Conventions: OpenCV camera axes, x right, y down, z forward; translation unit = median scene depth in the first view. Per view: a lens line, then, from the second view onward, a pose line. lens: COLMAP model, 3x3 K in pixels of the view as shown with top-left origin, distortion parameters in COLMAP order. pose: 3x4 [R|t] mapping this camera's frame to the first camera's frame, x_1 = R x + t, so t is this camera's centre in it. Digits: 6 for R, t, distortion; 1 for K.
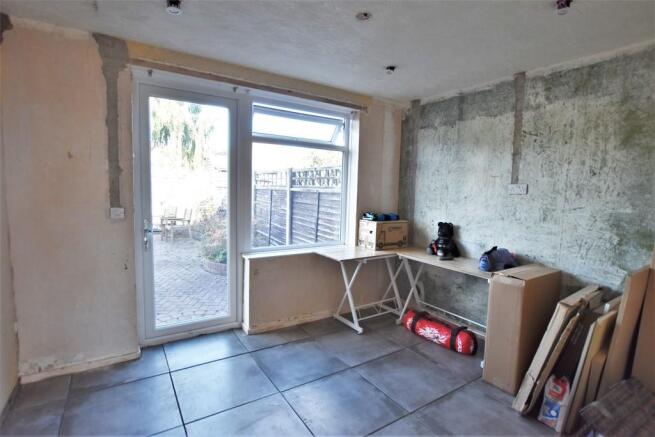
lens RADIAL K [[327.3, 0, 327.5], [0, 327.3, 218.5], [0, 0, 1]] dist [-0.001957, -0.001020]
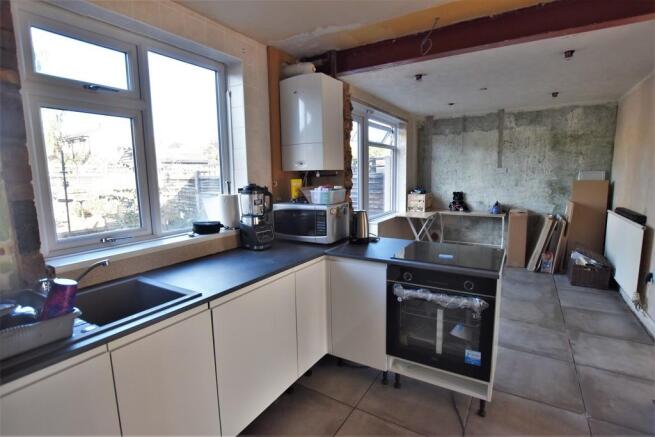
lens RADIAL K [[327.3, 0, 327.5], [0, 327.3, 218.5], [0, 0, 1]] dist [-0.001957, -0.001020]
pose [[0.897074, -0.101625, 0.430037, -1.148927], [0.080876, 0.994516, 0.066310, -0.019301], [-0.434417, -0.024706, 0.900373, -0.281222]]
